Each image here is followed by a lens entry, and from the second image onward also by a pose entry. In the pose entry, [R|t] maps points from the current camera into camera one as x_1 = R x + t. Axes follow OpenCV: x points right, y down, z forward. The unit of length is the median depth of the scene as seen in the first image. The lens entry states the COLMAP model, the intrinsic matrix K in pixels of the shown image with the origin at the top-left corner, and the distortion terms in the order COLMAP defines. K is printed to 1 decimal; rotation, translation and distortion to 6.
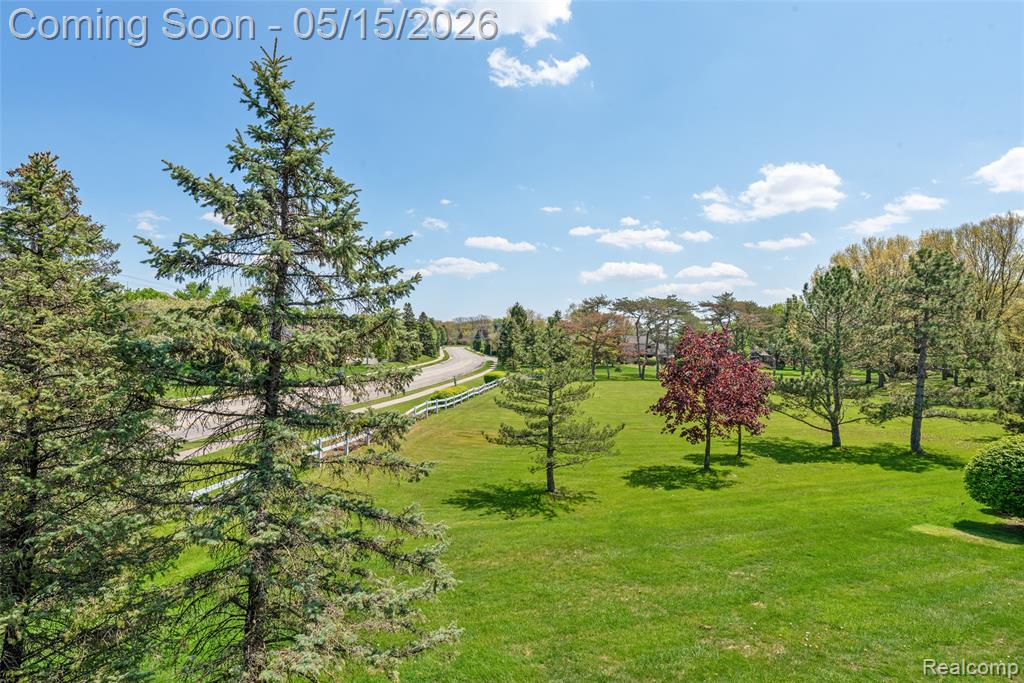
lens RADIAL K [[562.2, 0, 521.9], [0, 562.2, 333.7], [0, 0, 1]] dist [-0.000549, 0.004067]
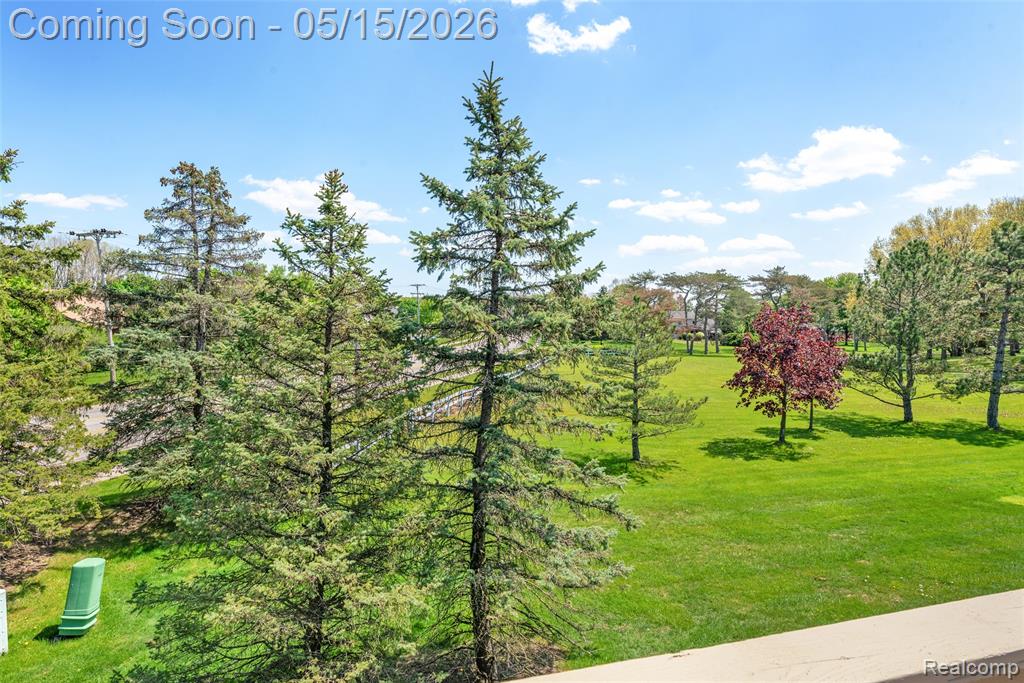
lens RADIAL K [[562.2, 0, 526.0], [0, 562.2, 341.3], [0, 0, 1]] dist [-0.000549, 0.004067]
pose [[0.997805, -0.002127, -0.066190, -0.124653], [0.005864, 0.998396, 0.056311, -0.005470], [0.065964, -0.056576, 0.996217, -0.077653]]
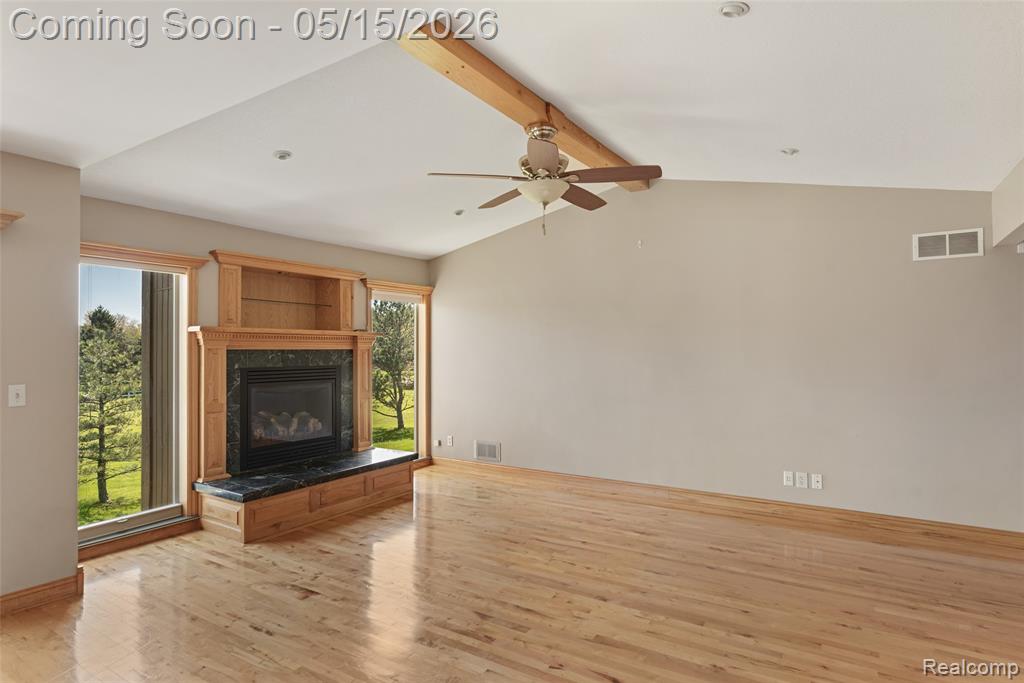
lens RADIAL K [[562.2, 0, 507.8], [0, 562.2, 339.6], [0, 0, 1]] dist [-0.000549, 0.004067]
pose [[0.816521, -0.025802, 0.576739, 0.101961], [0.024727, 0.999647, 0.009714, -0.005228], [-0.576786, 0.006329, 0.816871, -0.364855]]
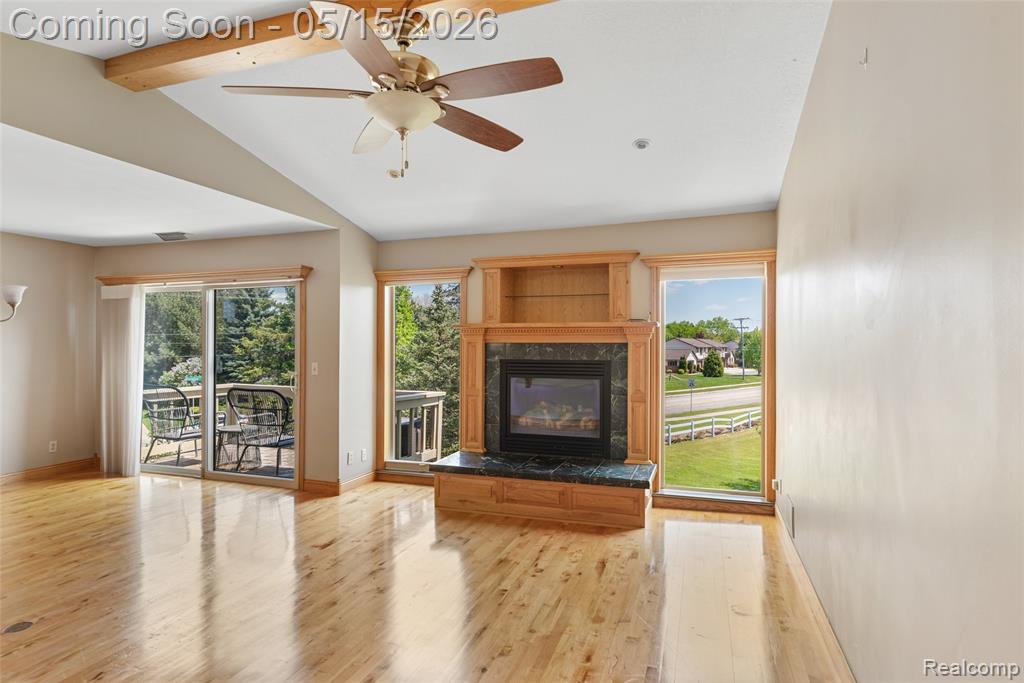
lens RADIAL K [[562.2, 0, 511.0], [0, 562.2, 347.2], [0, 0, 1]] dist [-0.000549, 0.004067]
pose [[0.753685, -0.030470, -0.656529, 0.409112], [0.031841, 0.999445, -0.009832, 0.006505], [0.656464, -0.013494, 0.754237, -0.278435]]
